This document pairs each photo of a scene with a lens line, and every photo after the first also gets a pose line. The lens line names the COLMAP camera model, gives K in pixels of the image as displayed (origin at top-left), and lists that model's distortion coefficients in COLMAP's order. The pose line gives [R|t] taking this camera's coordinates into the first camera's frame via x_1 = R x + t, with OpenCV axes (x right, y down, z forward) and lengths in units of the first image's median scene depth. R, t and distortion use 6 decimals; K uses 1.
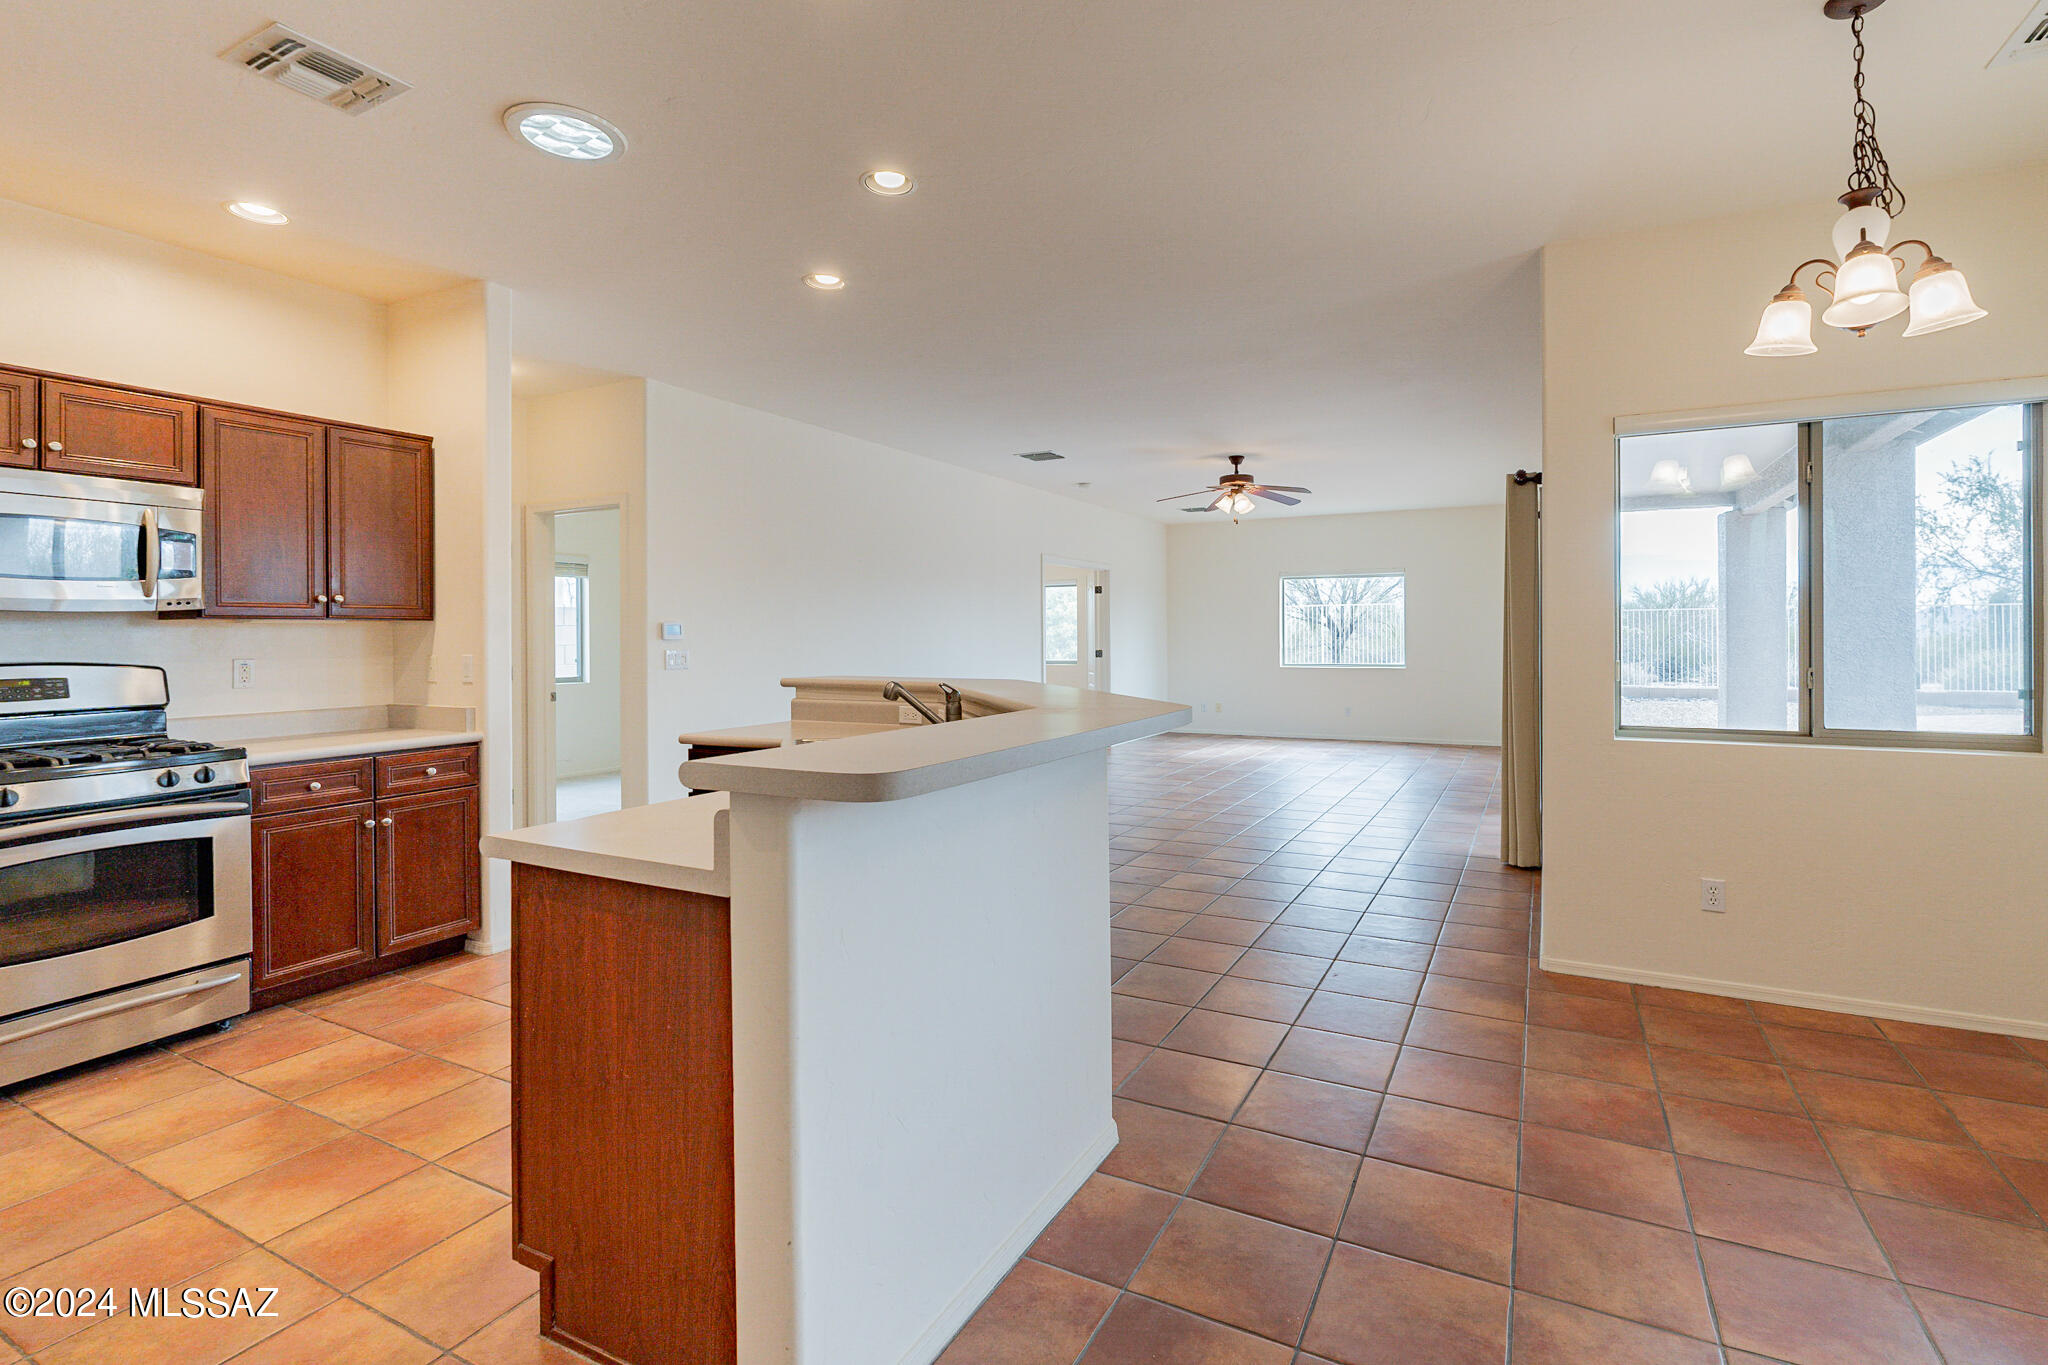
lens RADIAL K [[924.0, 0, 1080.2], [0, 924.0, 632.2], [0, 0, 1]] dist [0.000908, -0.000259]
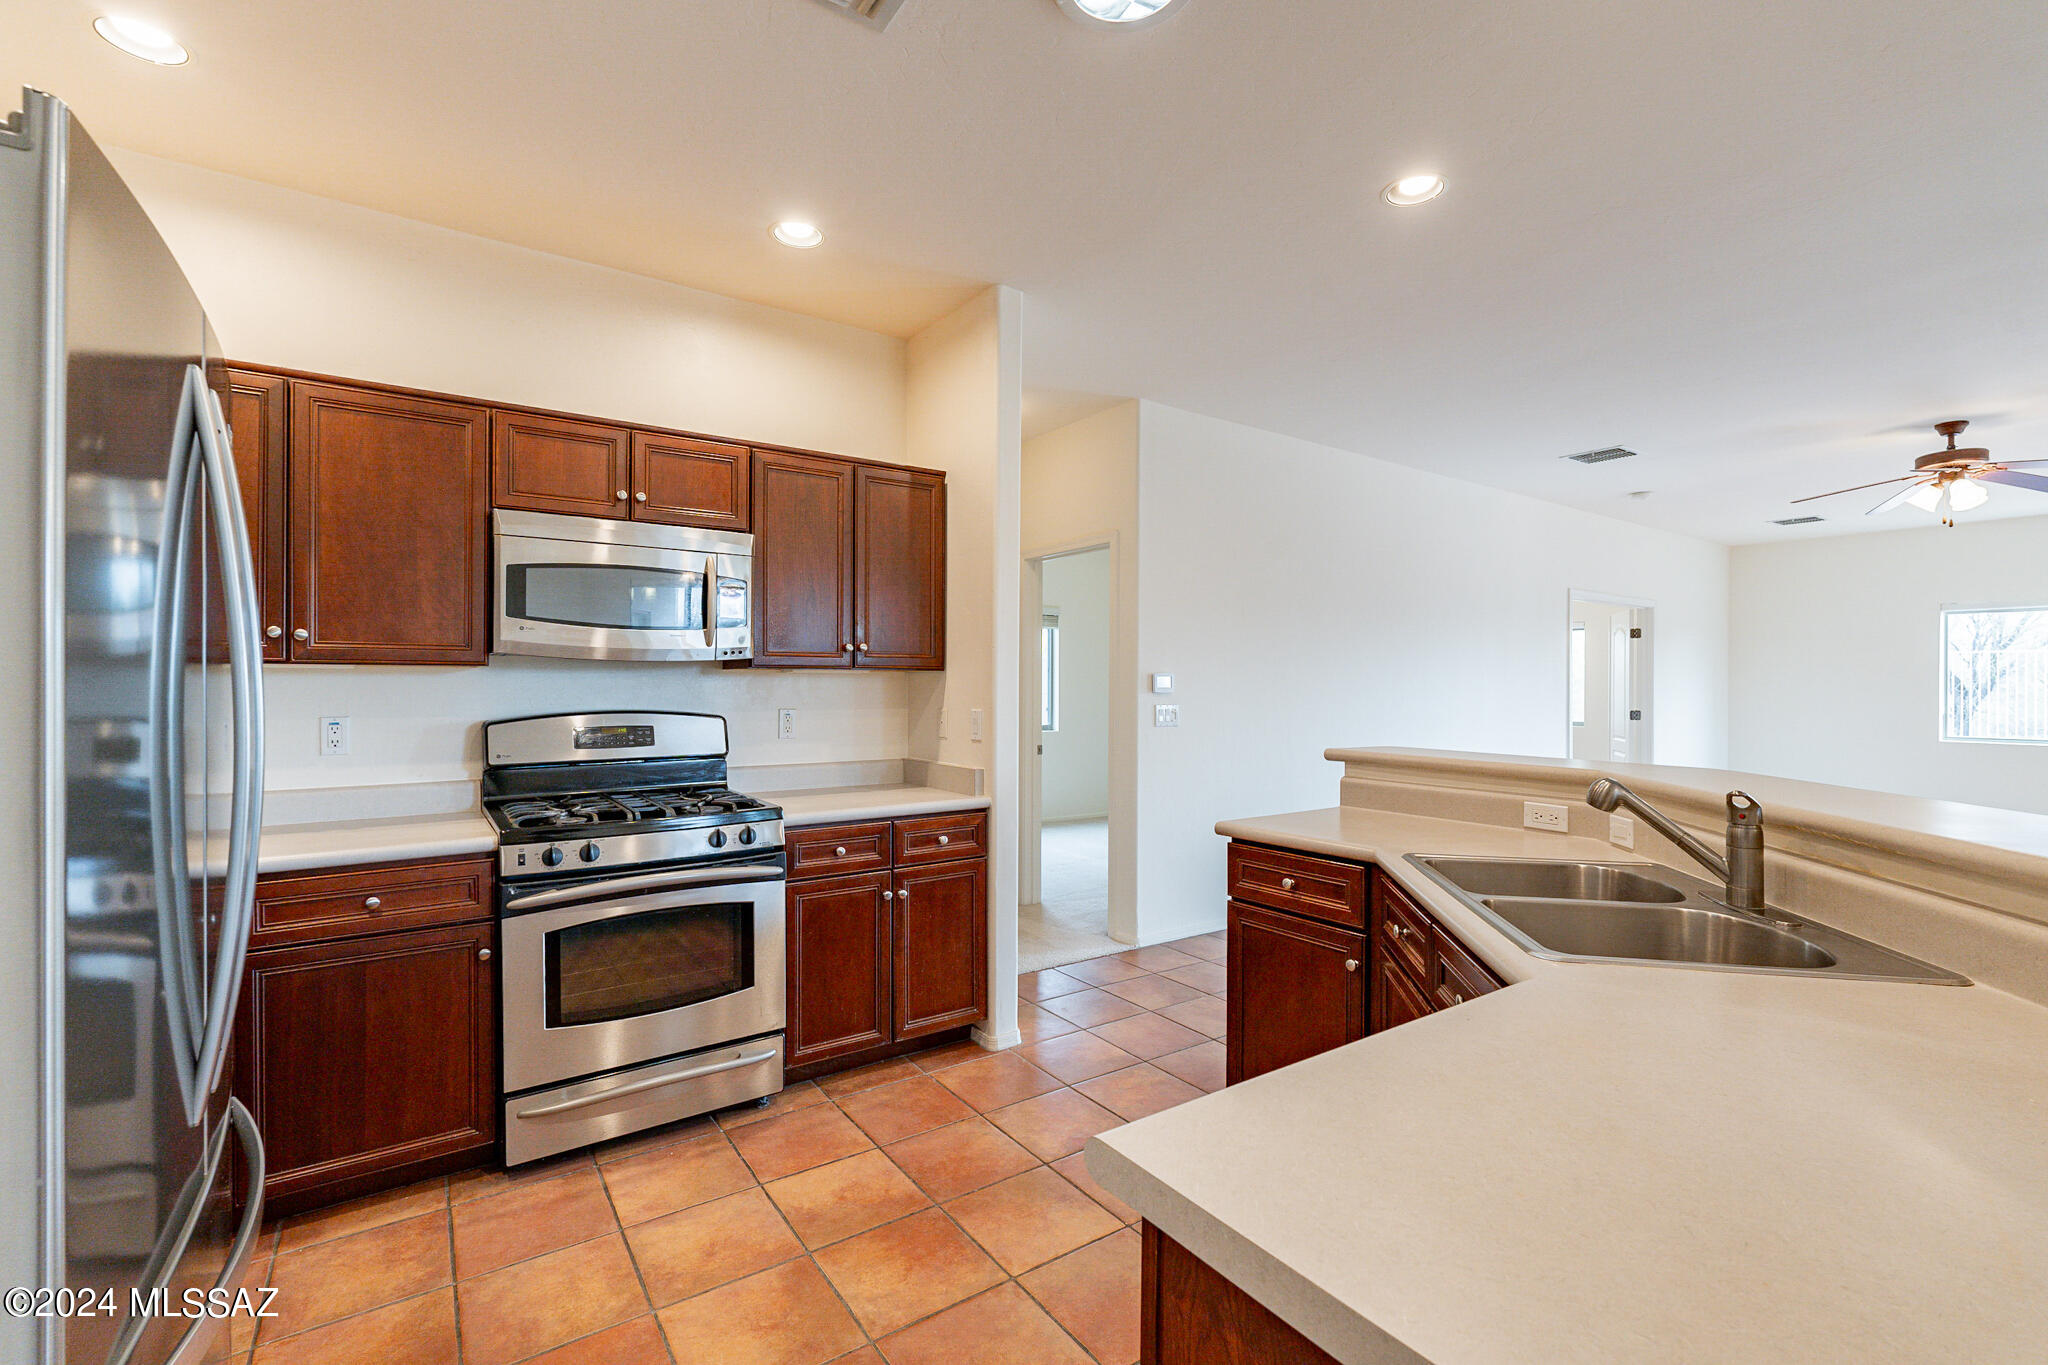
lens RADIAL K [[889.4, 0, 1023.0], [0, 889.4, 684.8], [0, 0, 1]] dist [-0.001374, 0.000061]
pose [[0.876720, 0.011807, -0.480856, -0.245705], [-0.009925, 0.999930, 0.006458, -0.006151], [0.480898, -0.000889, 0.876776, 0.312463]]
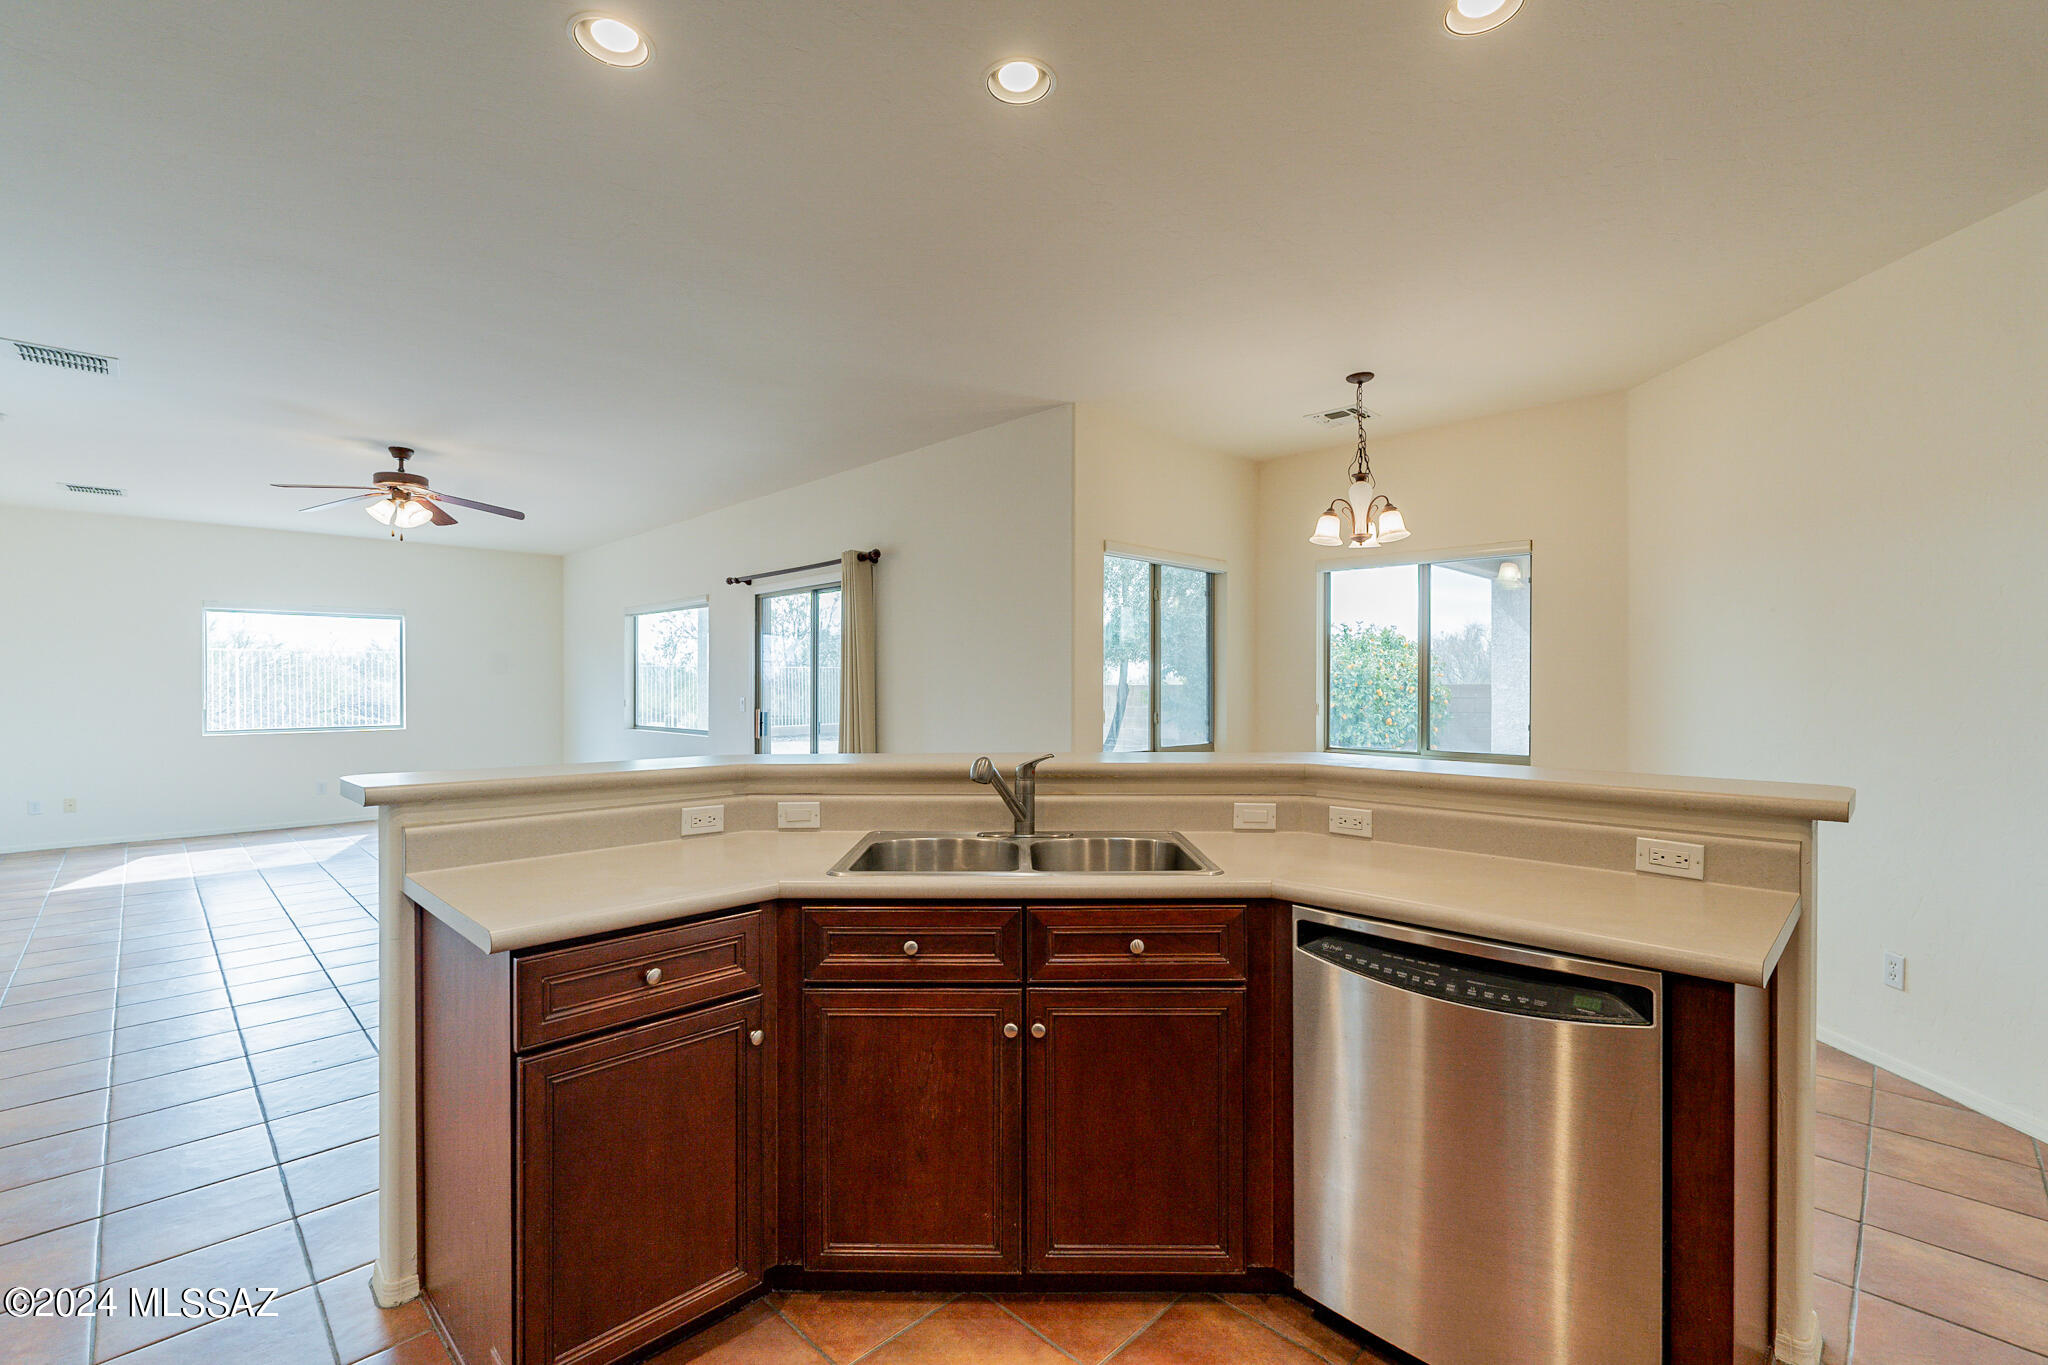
lens RADIAL K [[889.4, 0, 1023.0], [0, 889.4, 684.8], [0, 0, 1]] dist [-0.001374, 0.000061]
pose [[0.321765, 0.005796, 0.946802, -0.816046], [-0.004024, 0.999981, -0.004754, -0.000779], [-0.946811, -0.002280, 0.321782, 0.712726]]
